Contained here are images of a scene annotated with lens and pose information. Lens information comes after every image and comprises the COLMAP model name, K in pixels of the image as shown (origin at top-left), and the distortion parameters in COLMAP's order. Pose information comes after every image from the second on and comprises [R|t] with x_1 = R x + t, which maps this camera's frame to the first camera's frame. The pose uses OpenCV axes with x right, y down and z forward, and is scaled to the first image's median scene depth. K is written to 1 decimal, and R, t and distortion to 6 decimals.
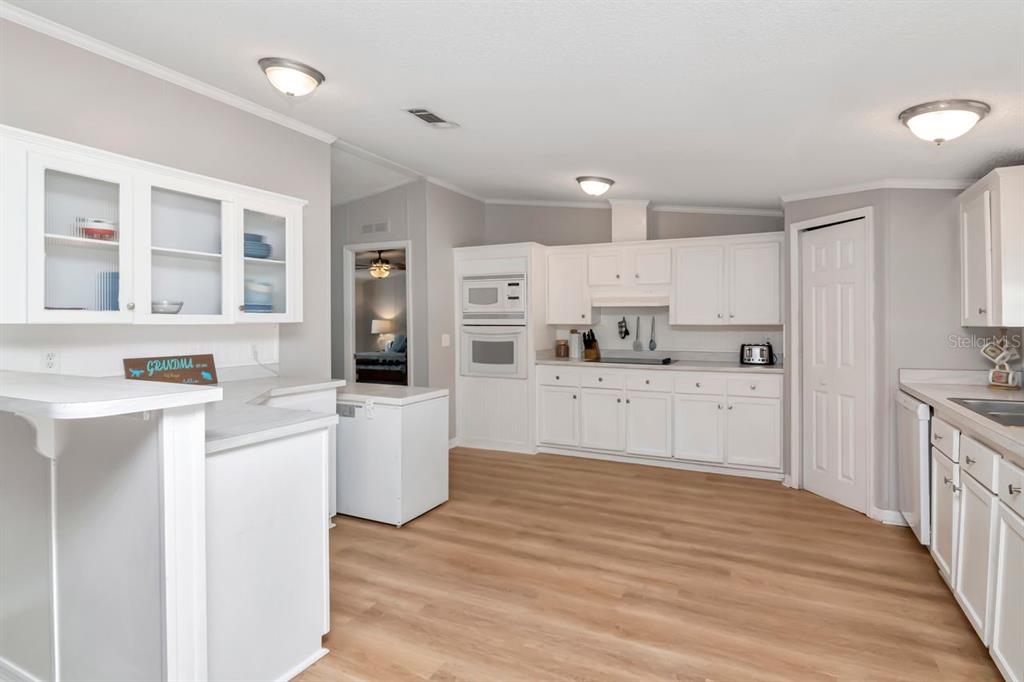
lens RADIAL K [[542.7, 0, 516.0], [0, 542.7, 321.5], [0, 0, 1]] dist [-0.000384, -0.000338]
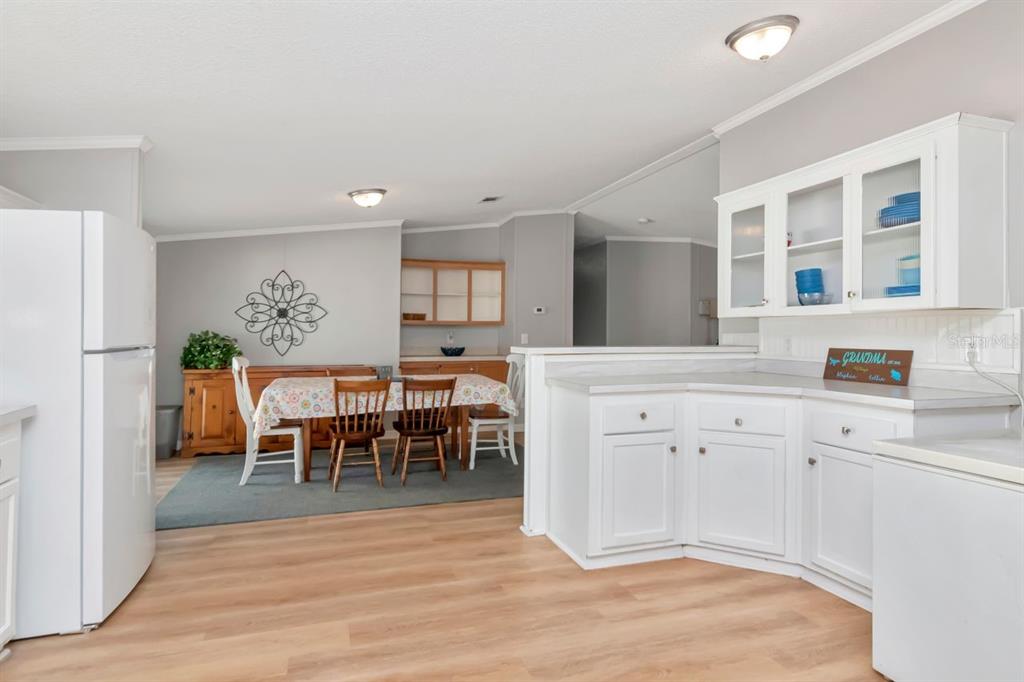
lens RADIAL K [[600.6, 0, 540.7], [0, 600.6, 331.0], [0, 0, 1]] dist [-0.000235, 0.000033]
pose [[-0.691853, -0.006248, -0.722011, 0.381995], [-0.003654, 0.999980, -0.005152, 0.029562], [0.722029, -0.000926, -0.691862, 0.971387]]
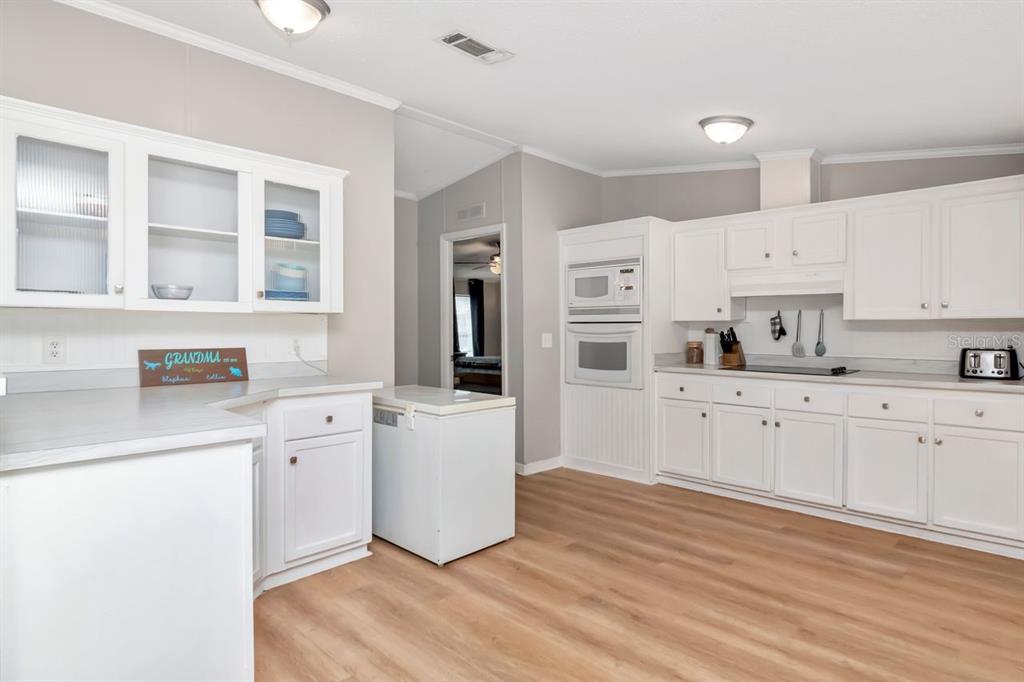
lens RADIAL K [[566.8, 0, 509.2], [0, 566.8, 333.3], [0, 0, 1]] dist [-0.005674, -0.002182]
pose [[0.951908, 0.003919, -0.306360, 0.113007], [-0.001607, 0.999968, 0.007796, 0.022378], [0.306381, -0.006929, 0.951884, 0.194194]]
